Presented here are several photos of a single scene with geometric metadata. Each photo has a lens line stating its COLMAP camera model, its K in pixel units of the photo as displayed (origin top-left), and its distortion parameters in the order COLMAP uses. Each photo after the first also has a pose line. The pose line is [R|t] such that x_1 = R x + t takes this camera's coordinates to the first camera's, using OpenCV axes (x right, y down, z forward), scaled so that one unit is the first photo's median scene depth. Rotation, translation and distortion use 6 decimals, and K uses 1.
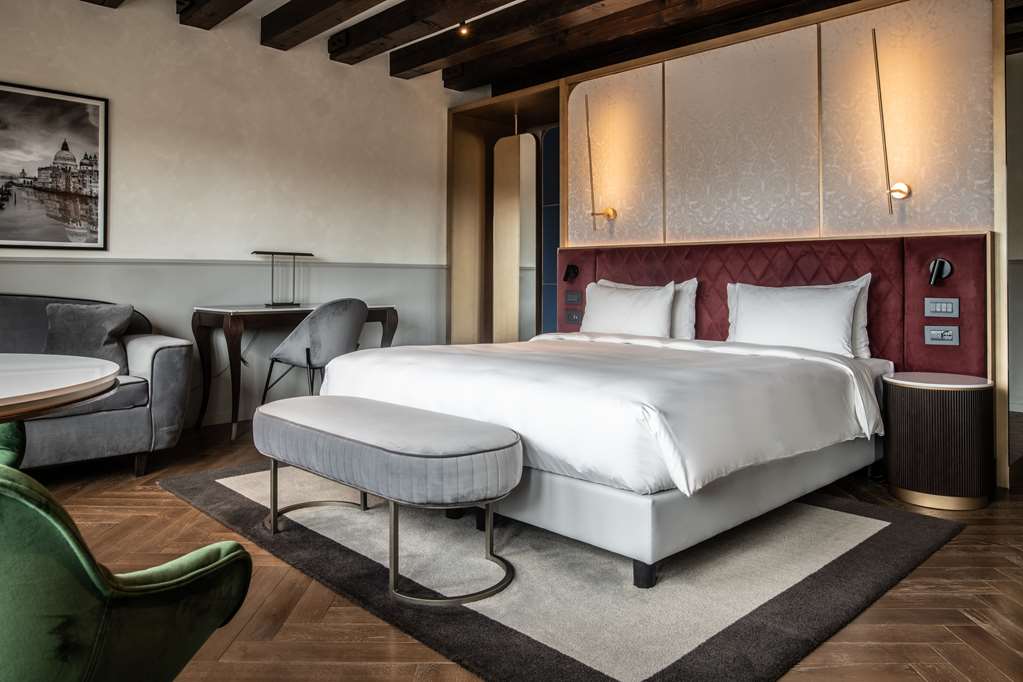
lens RADIAL K [[718.5, 0, 505.0], [0, 718.5, 282.3], [0, 0, 1]] dist [-0.050505, 0.042101]
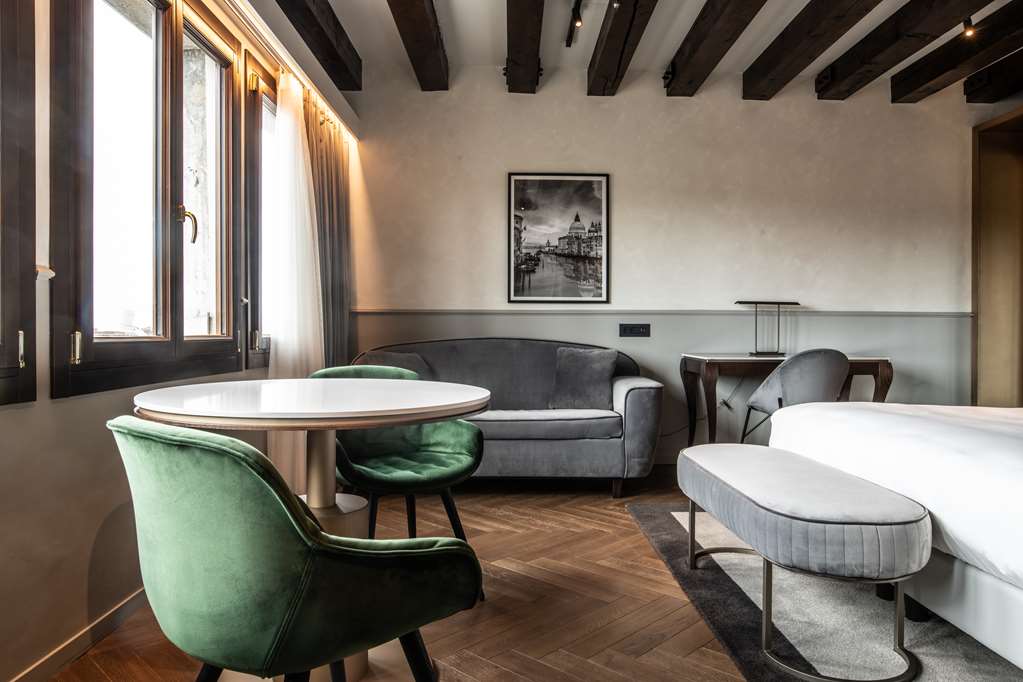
lens RADIAL K [[705.6, 0, 511.5], [0, 705.6, 341.0], [0, 0, 1]] dist [-0.050326, 0.040308]
pose [[0.734276, 0.015130, -0.678682, 0.118259], [-0.005700, 0.999854, 0.016123, -0.000435], [0.678827, -0.007970, 0.734255, 0.038105]]
